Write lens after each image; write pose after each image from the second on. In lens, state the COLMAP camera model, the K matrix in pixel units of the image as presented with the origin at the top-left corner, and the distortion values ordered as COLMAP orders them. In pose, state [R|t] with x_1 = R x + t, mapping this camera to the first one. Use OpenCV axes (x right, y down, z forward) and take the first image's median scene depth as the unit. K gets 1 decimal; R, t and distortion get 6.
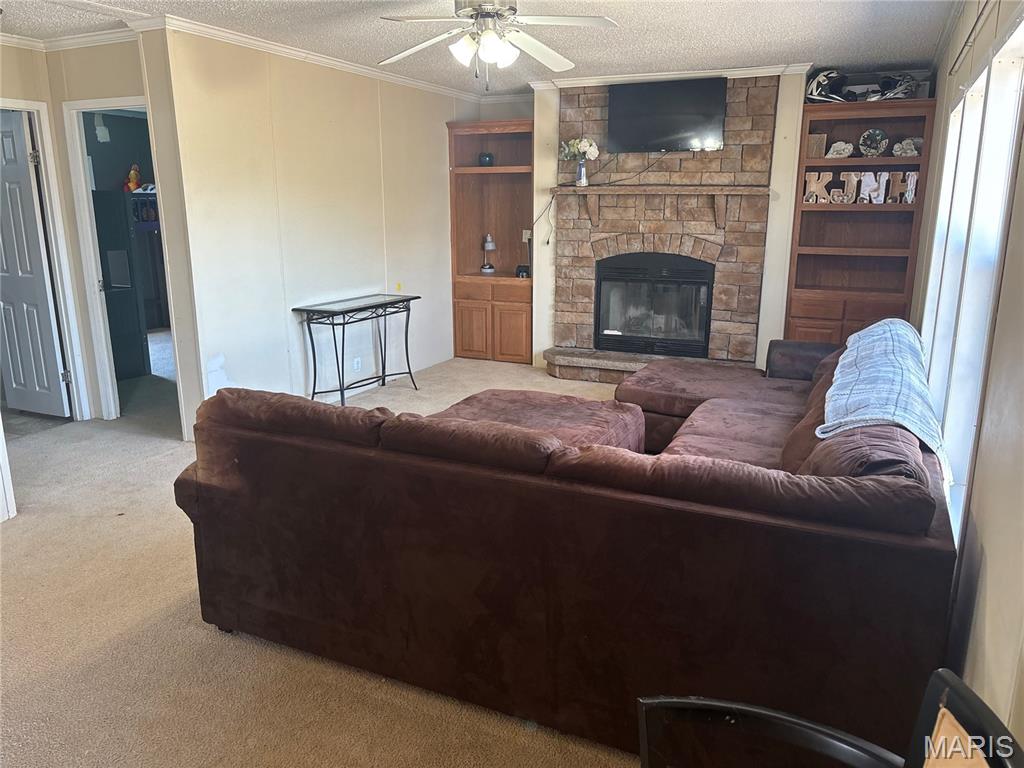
lens RADIAL K [[777.4, 0, 517.4], [0, 777.4, 387.7], [0, 0, 1]] dist [0.001430, -0.011686]
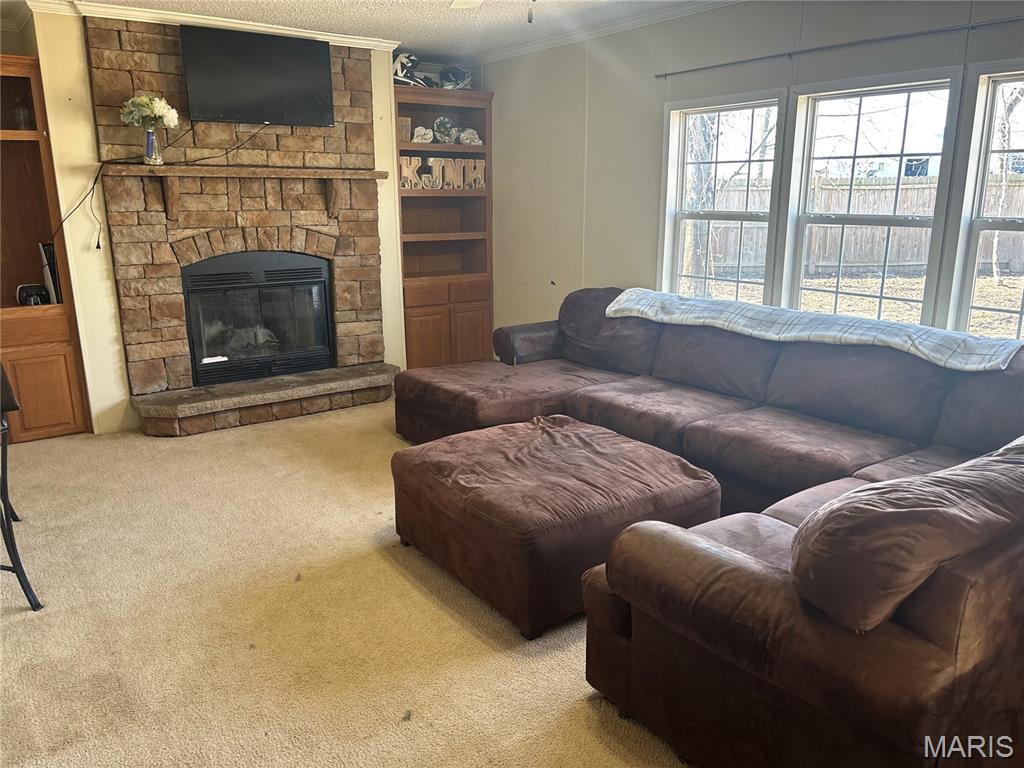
lens RADIAL K [[777.4, 0, 511.7], [0, 777.4, 383.9], [0, 0, 1]] dist [0.001430, -0.011686]
pose [[0.503929, -0.206407, 0.838720, -0.401358], [0.204071, 0.971988, 0.116592, -0.083727], [-0.839292, 0.112404, 0.531935, 0.385021]]
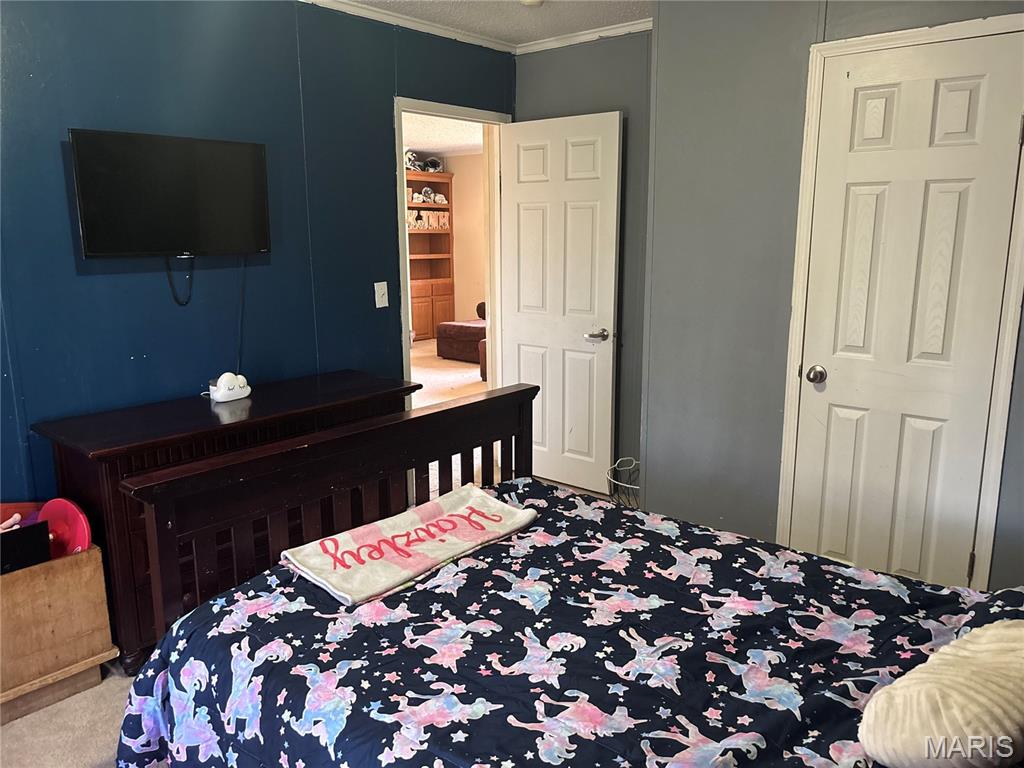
lens RADIAL K [[777.4, 0, 513.1], [0, 777.4, 384.9], [0, 0, 1]] dist [0.001430, -0.011686]
pose [[0.283568, -0.185032, 0.940932, -1.147989], [0.223373, 0.966962, 0.122833, -0.065429], [-0.932574, 0.175348, 0.315531, 0.310300]]
